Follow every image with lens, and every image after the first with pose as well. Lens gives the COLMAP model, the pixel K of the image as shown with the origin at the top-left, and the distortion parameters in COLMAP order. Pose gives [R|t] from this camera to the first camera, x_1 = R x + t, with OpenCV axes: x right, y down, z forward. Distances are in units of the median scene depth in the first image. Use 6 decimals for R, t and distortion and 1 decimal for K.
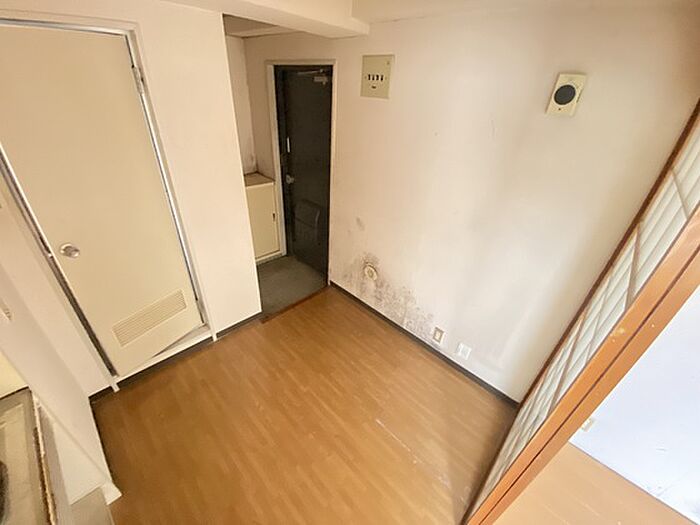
lens RADIAL K [[285.5, 0, 352.2], [0, 285.5, 262.2], [0, 0, 1]] dist [0.016795, -0.018157]
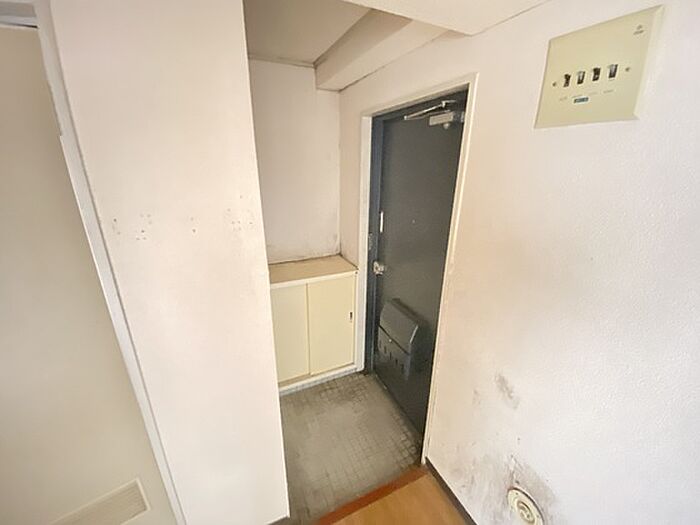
lens RADIAL K [[285.5, 0, 352.2], [0, 285.5, 262.2], [0, 0, 1]] dist [0.016795, -0.018157]
pose [[0.938159, 0.063995, -0.340239, -0.046866], [-0.140370, 0.968675, -0.204852, -0.160735], [0.316472, 0.239944, 0.917754, 0.360091]]
